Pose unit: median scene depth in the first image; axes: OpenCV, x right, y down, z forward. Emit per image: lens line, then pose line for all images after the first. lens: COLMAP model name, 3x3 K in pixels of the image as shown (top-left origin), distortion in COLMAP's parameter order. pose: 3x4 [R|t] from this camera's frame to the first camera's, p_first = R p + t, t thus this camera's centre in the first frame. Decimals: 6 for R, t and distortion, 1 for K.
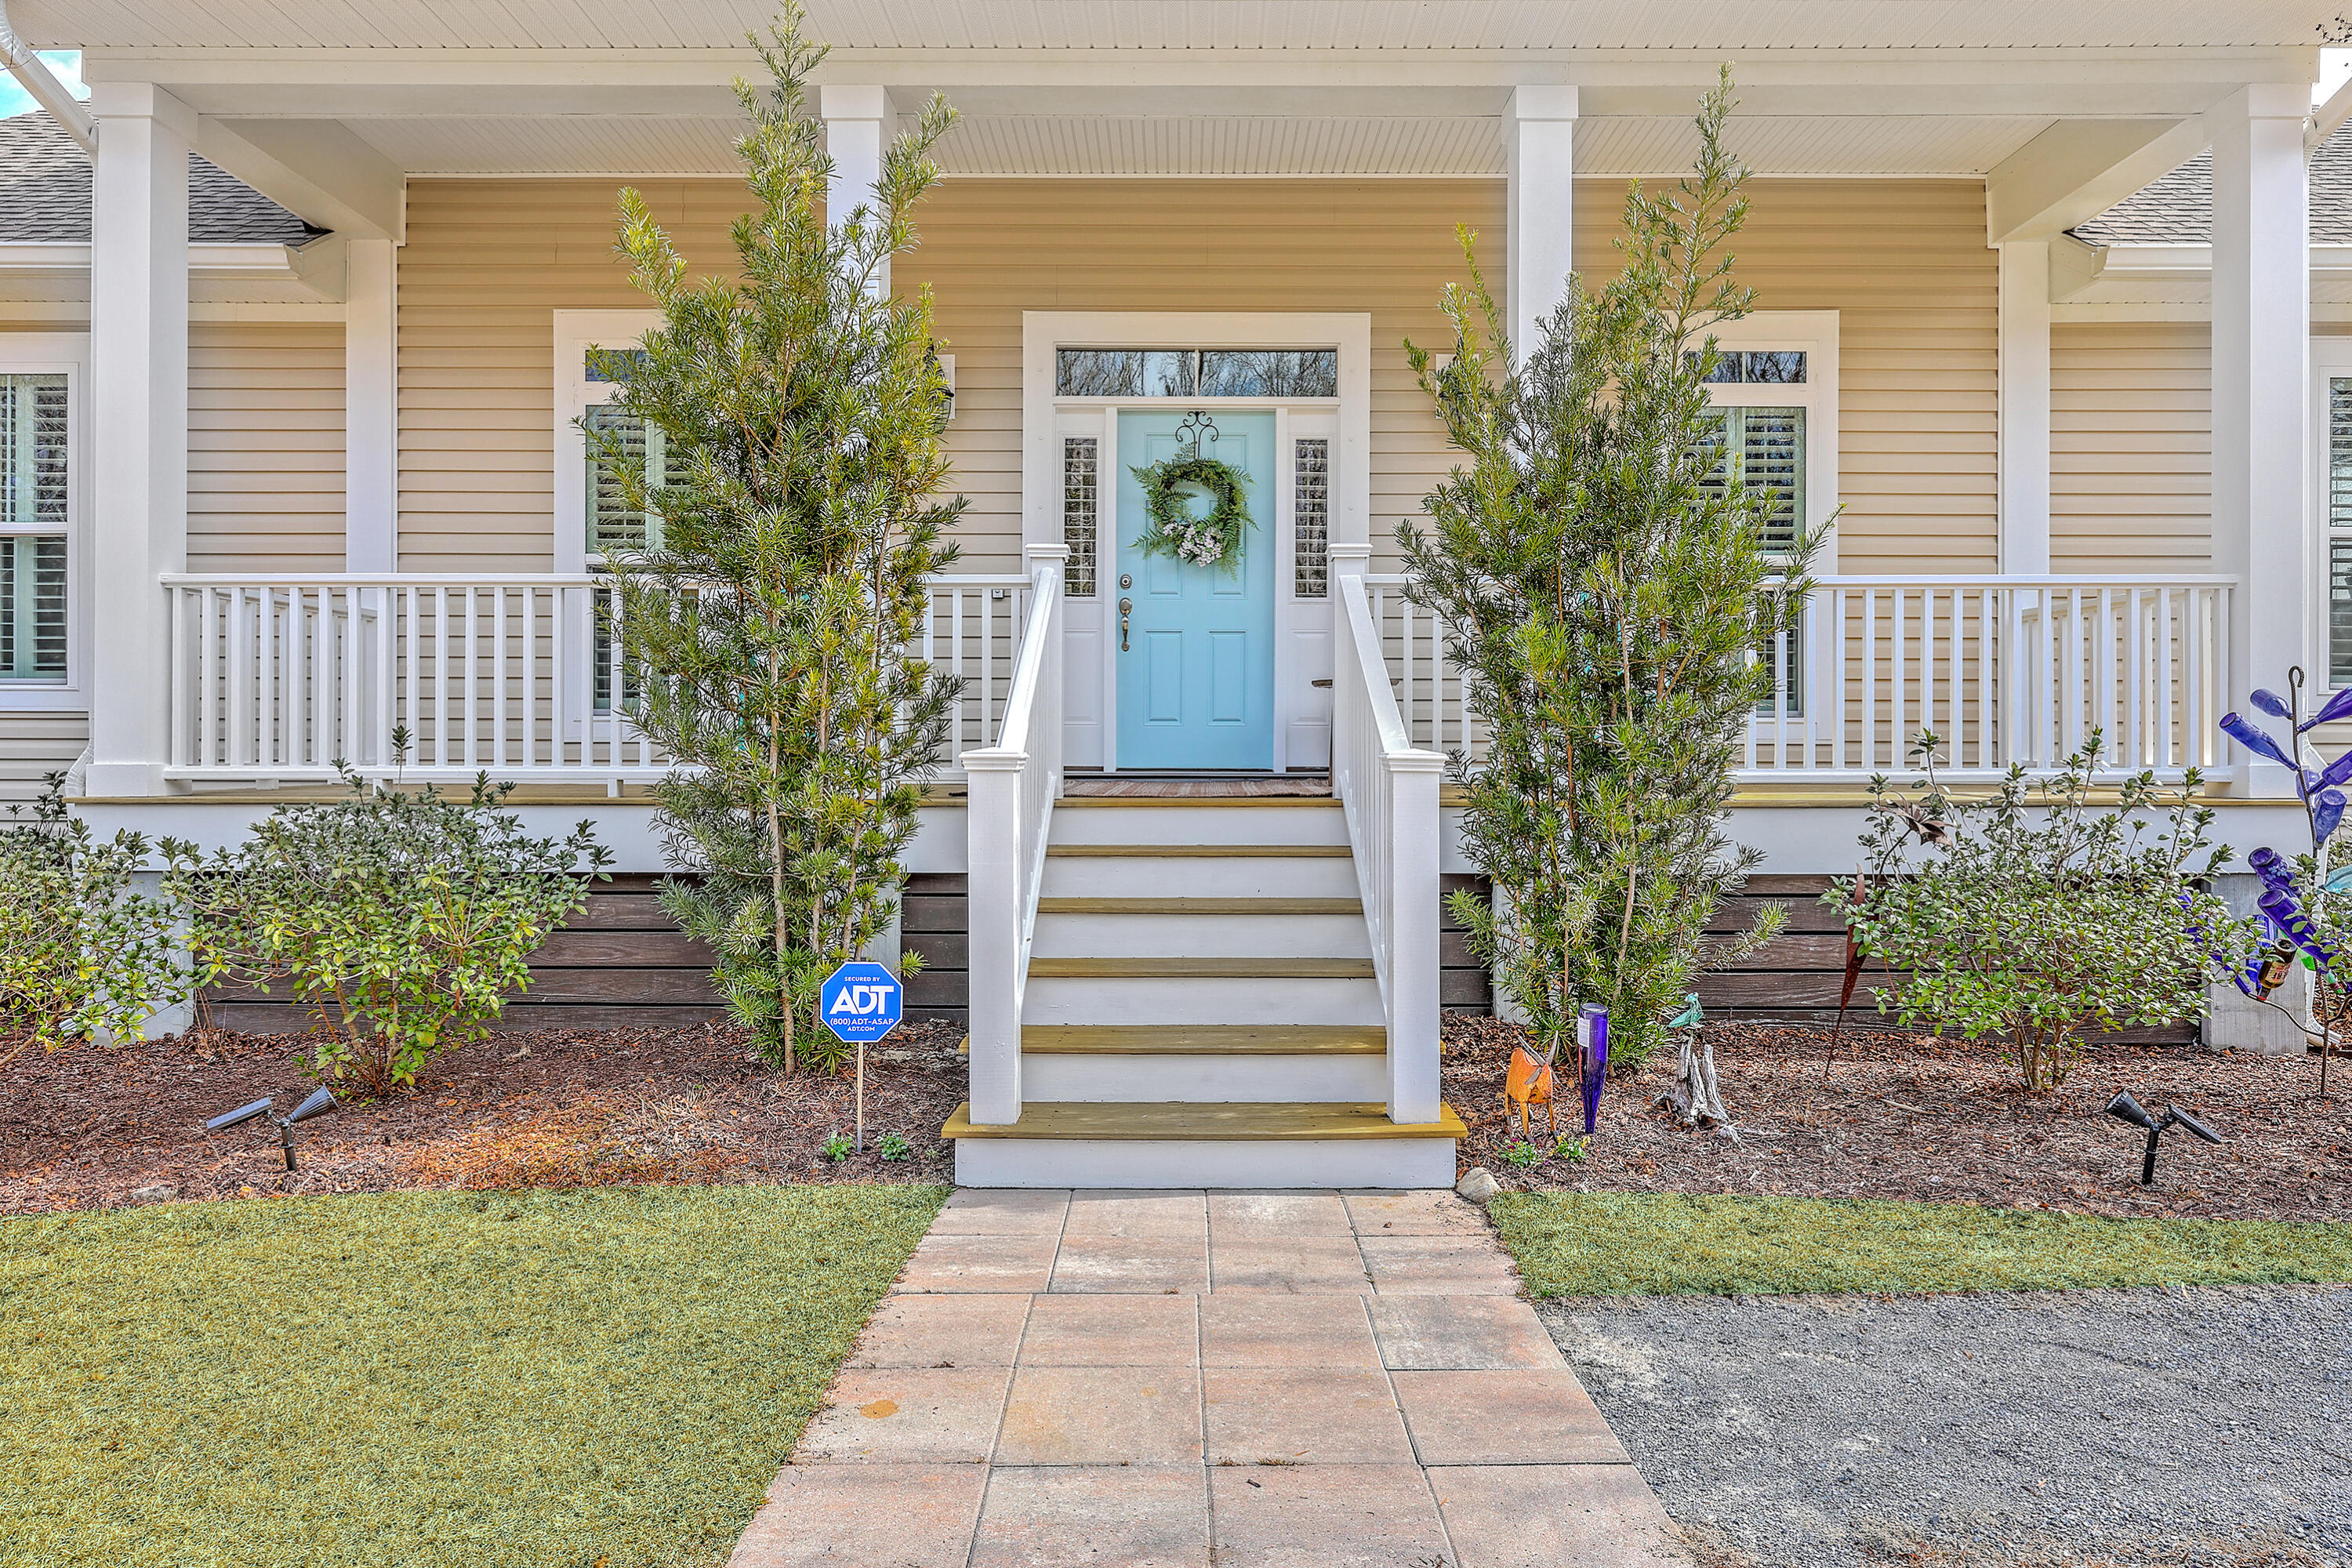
lens RADIAL K [[1415.2, 0, 1181.5], [0, 1415.2, 752.4], [0, 0, 1]] dist [0.002770, 0.000602]
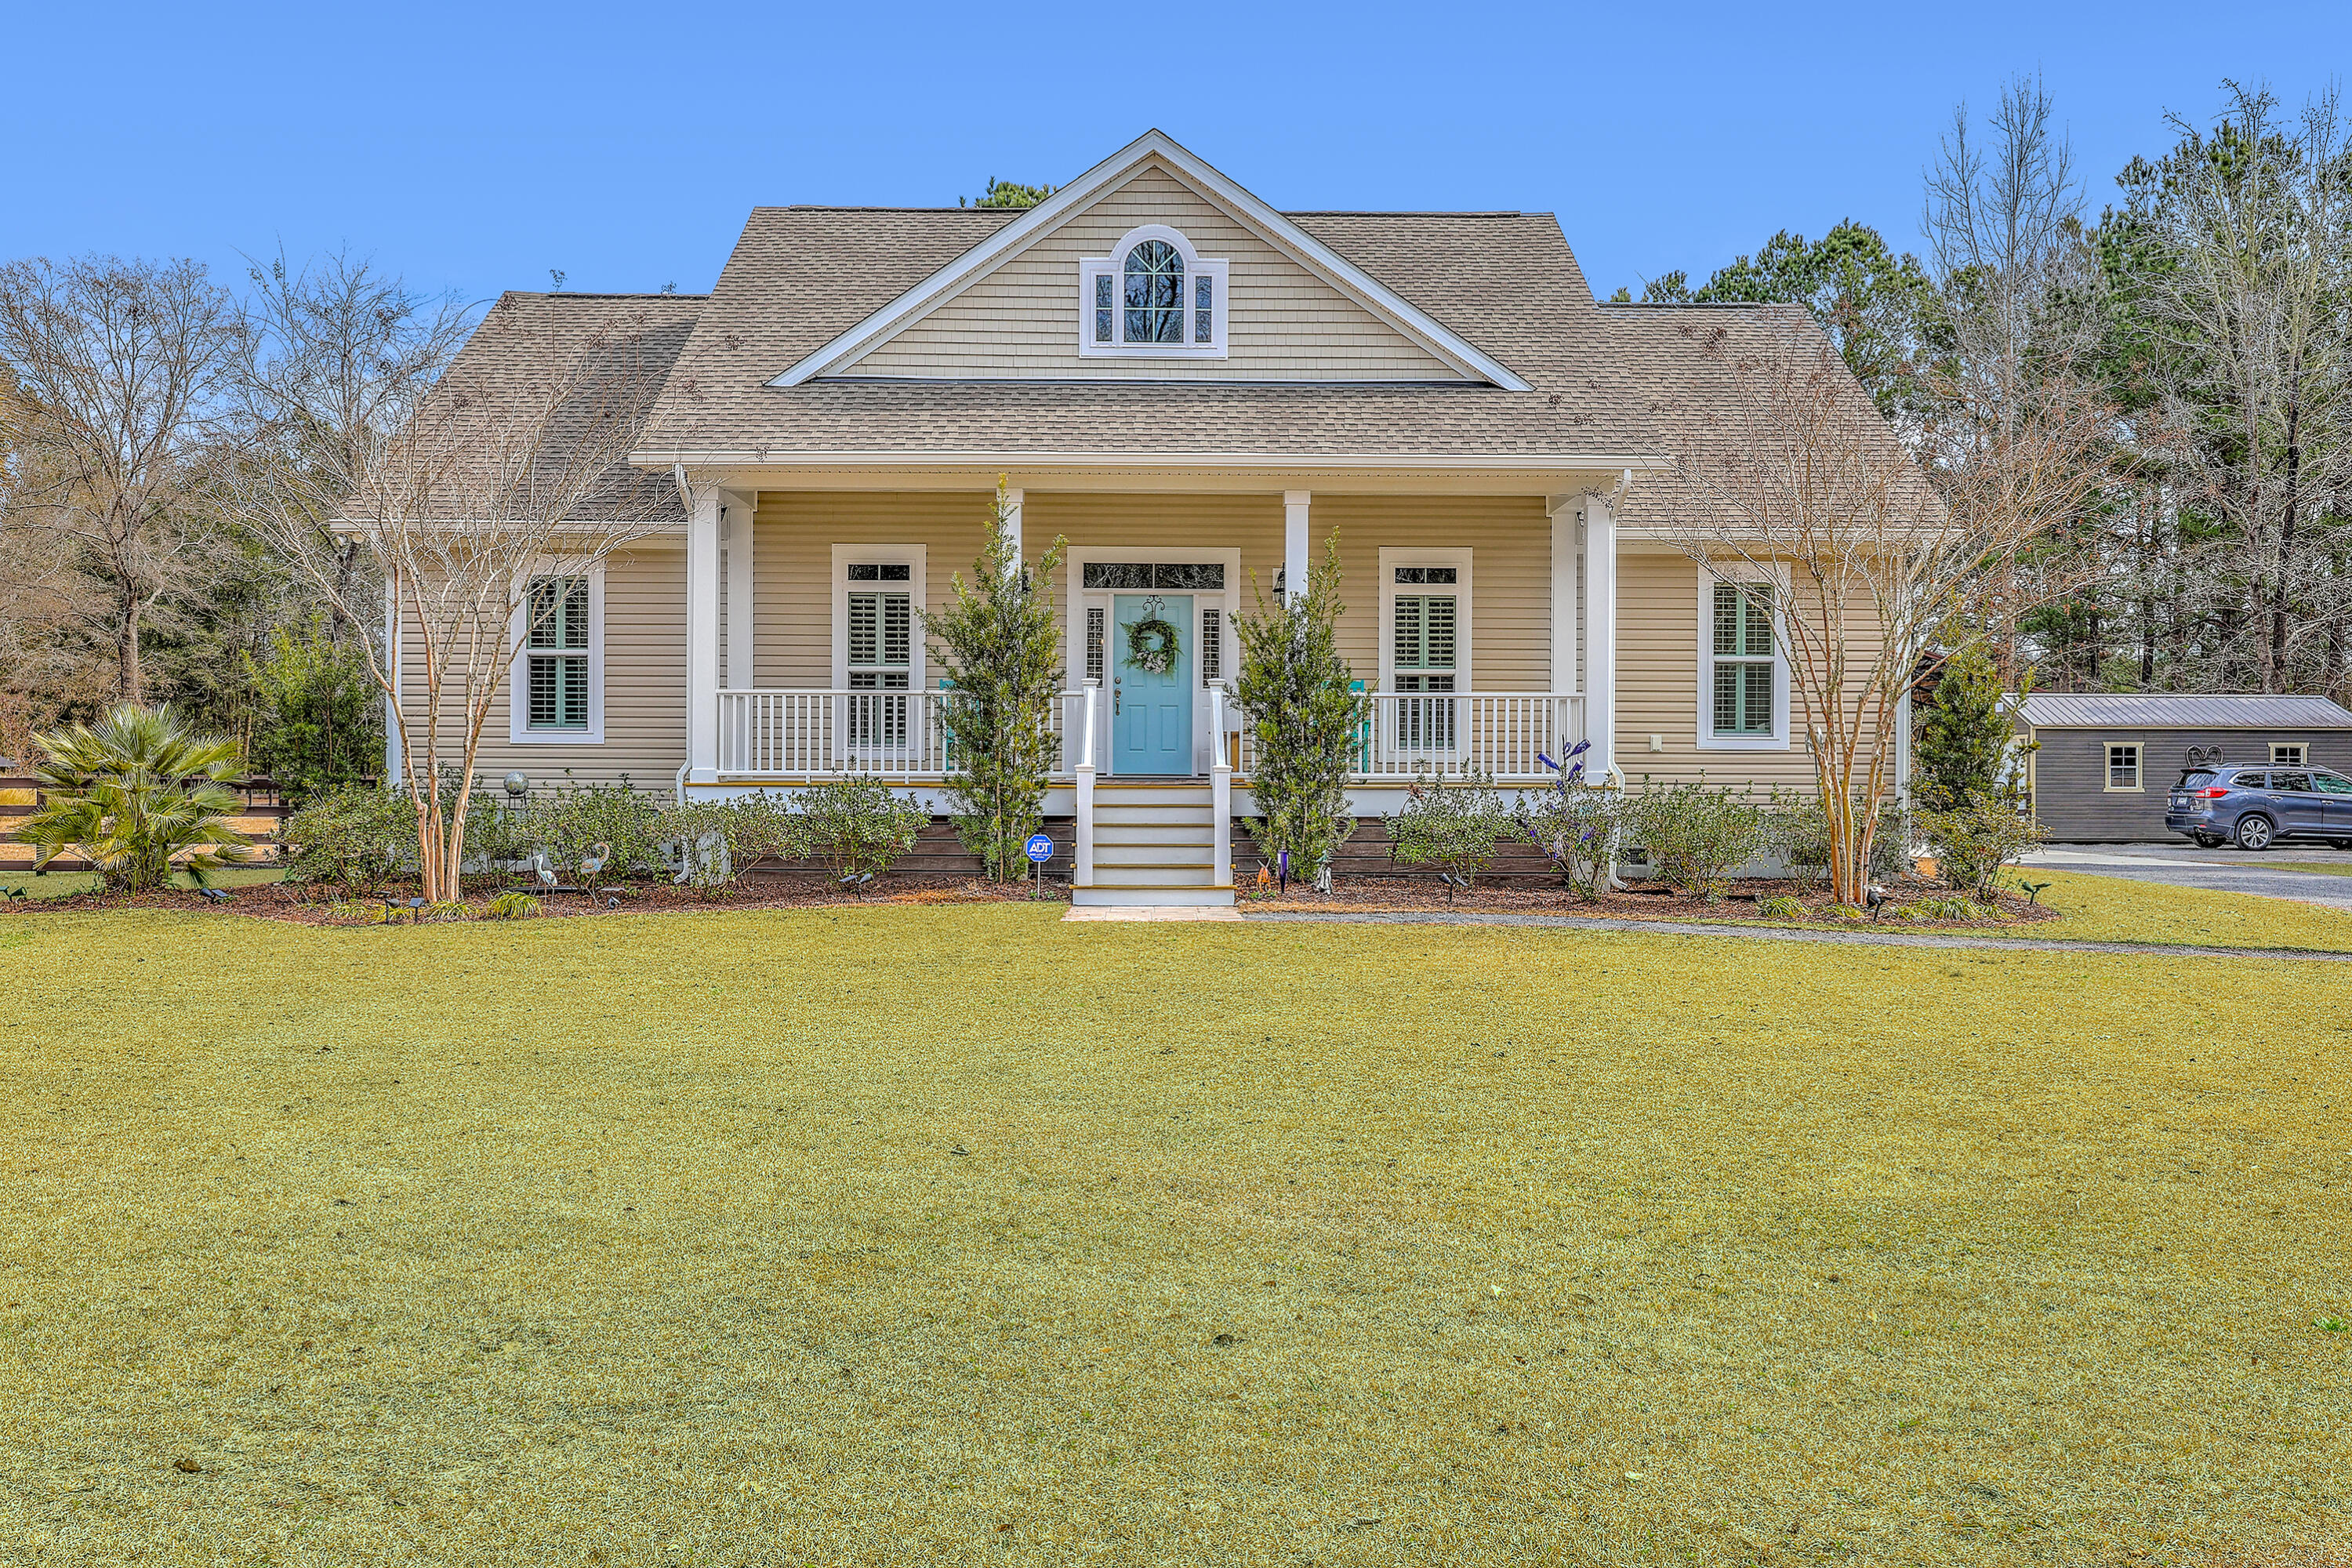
lens RADIAL K [[2050.8, 0, 1176.0], [0, 2050.8, 784.0], [0, 0, 1]] dist [-0.001380, 0.005765]
pose [[0.999910, 0.003132, 0.013033, 0.005451], [-0.003279, 0.999931, 0.011290, -0.006995], [-0.012997, -0.011331, 0.999851, -1.926176]]
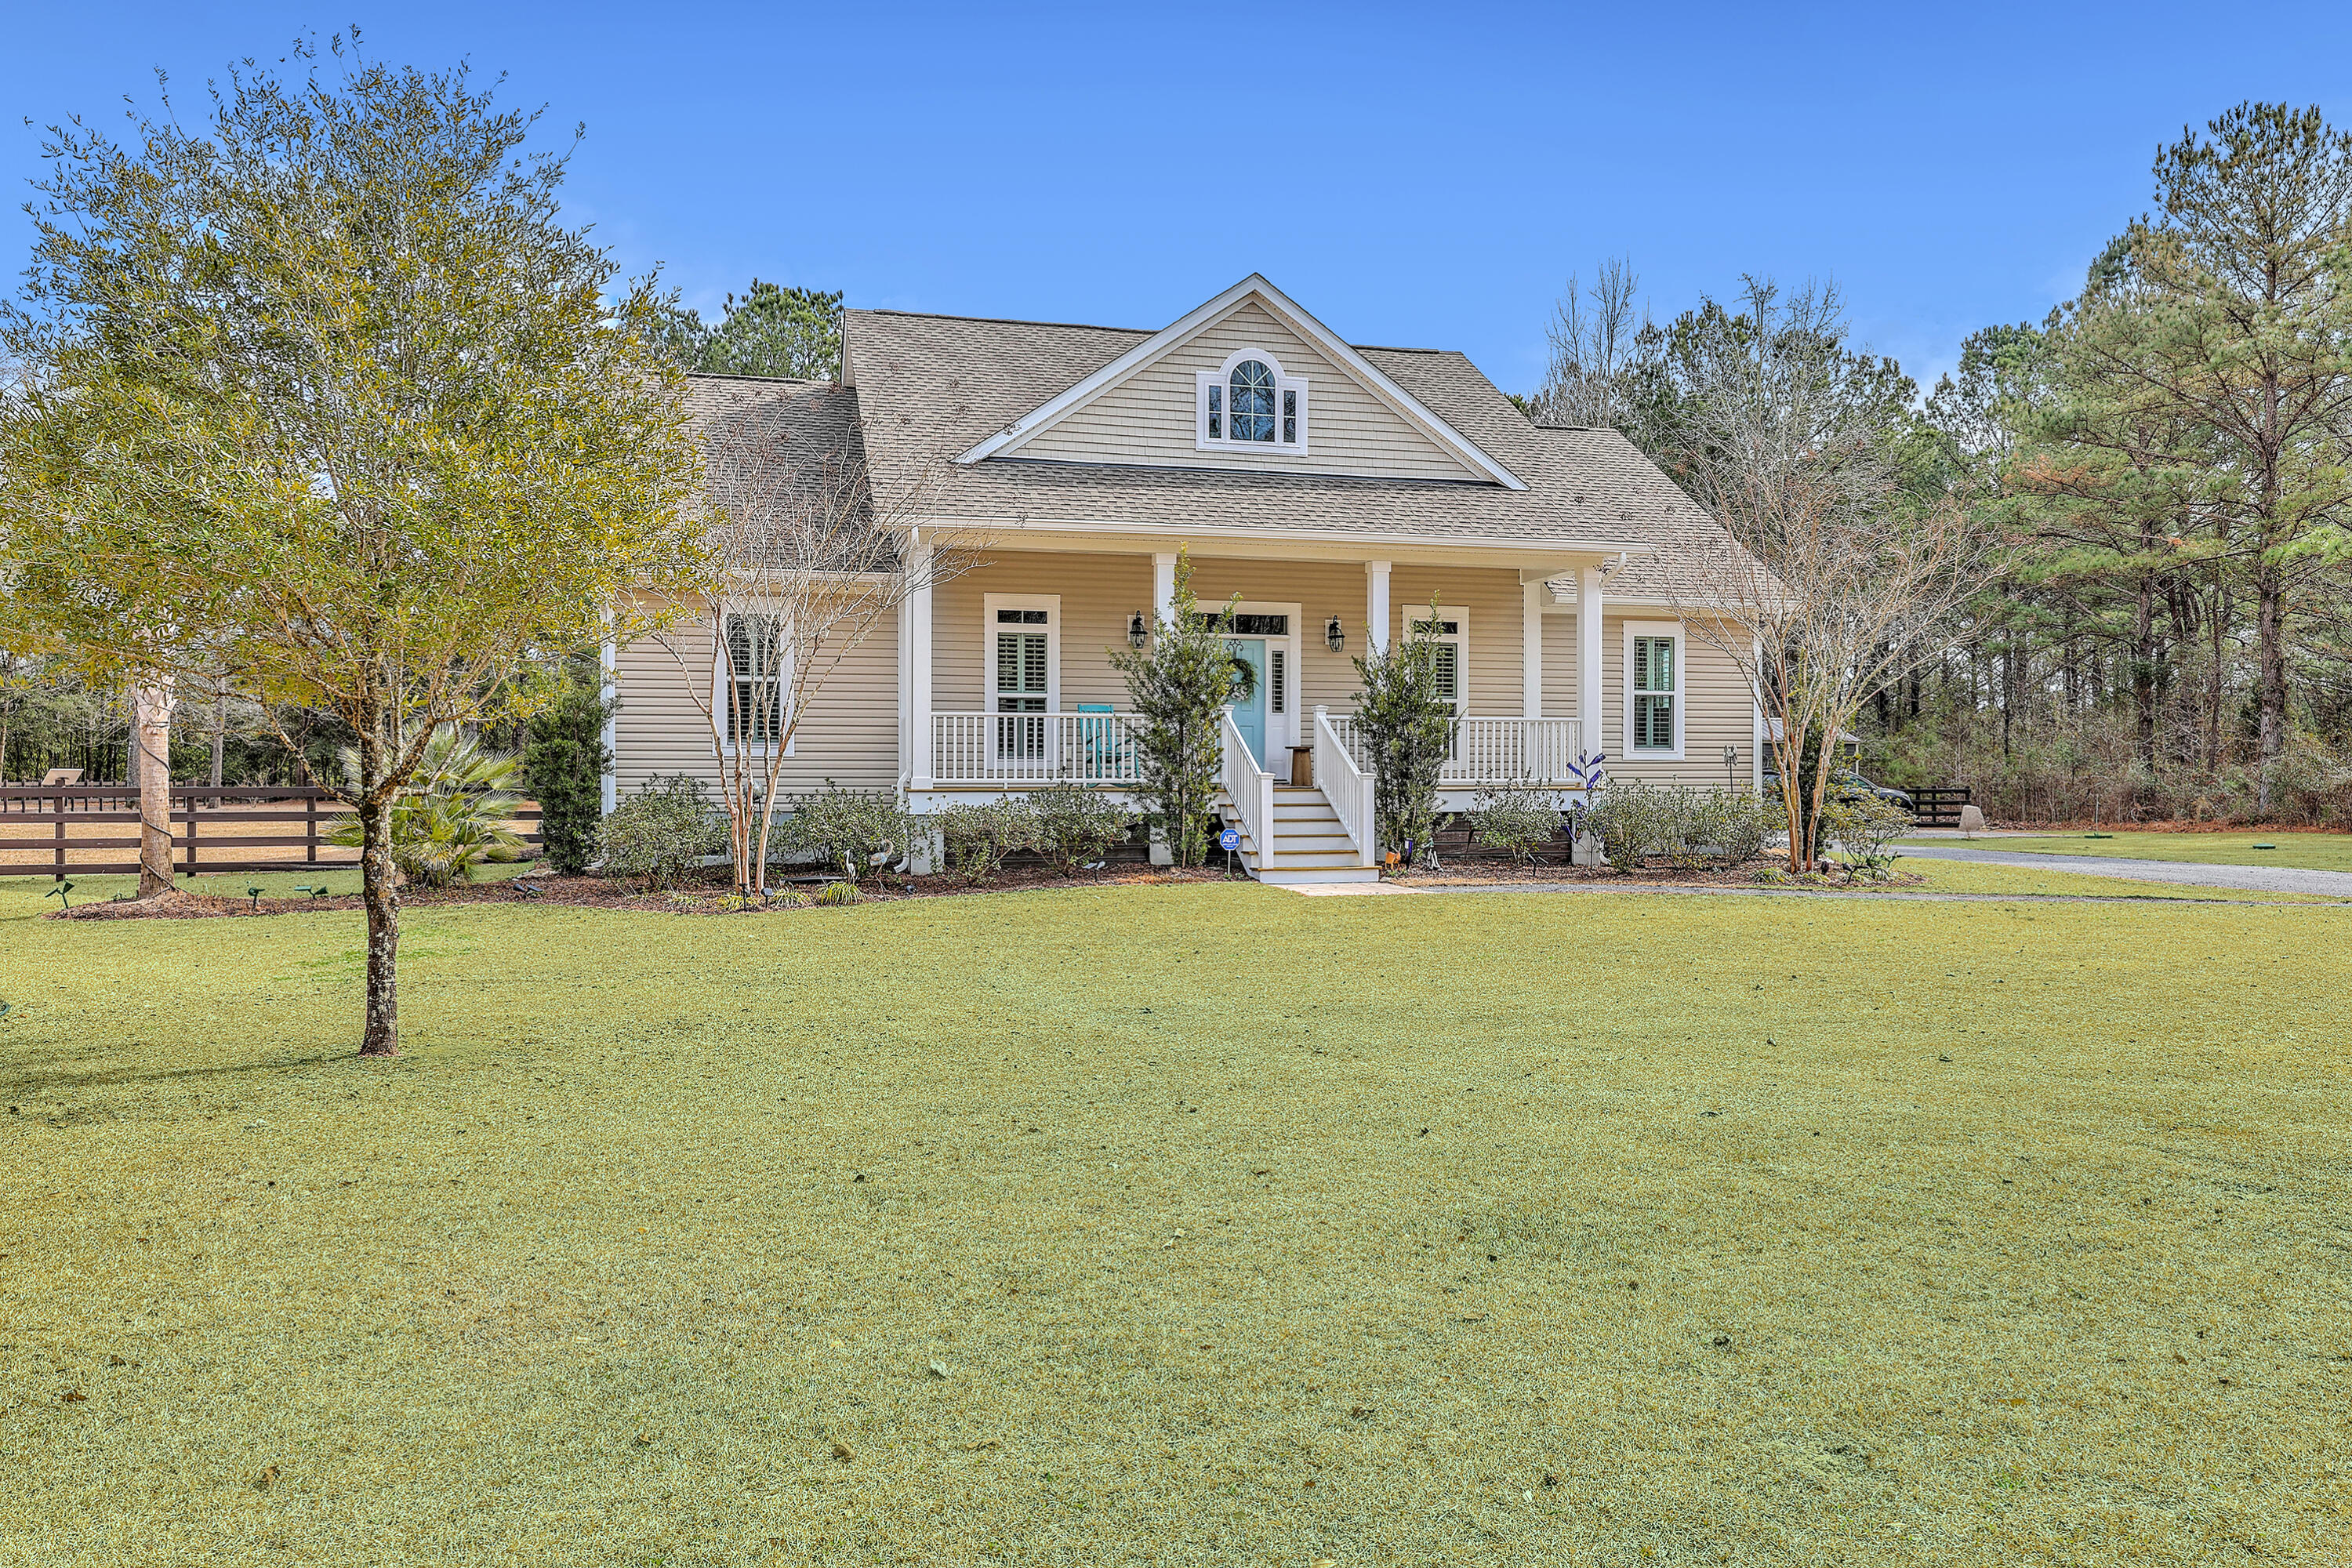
lens RADIAL K [[1661.3, 0, 1176.0], [0, 1661.3, 784.0], [0, 0, 1]] dist [0.006088, -0.001876]
pose [[0.967452, -0.001555, 0.253051, -0.858024], [-0.000849, 0.999956, 0.009389, -0.009061], [-0.253054, -0.009299, 0.967408, -1.882849]]
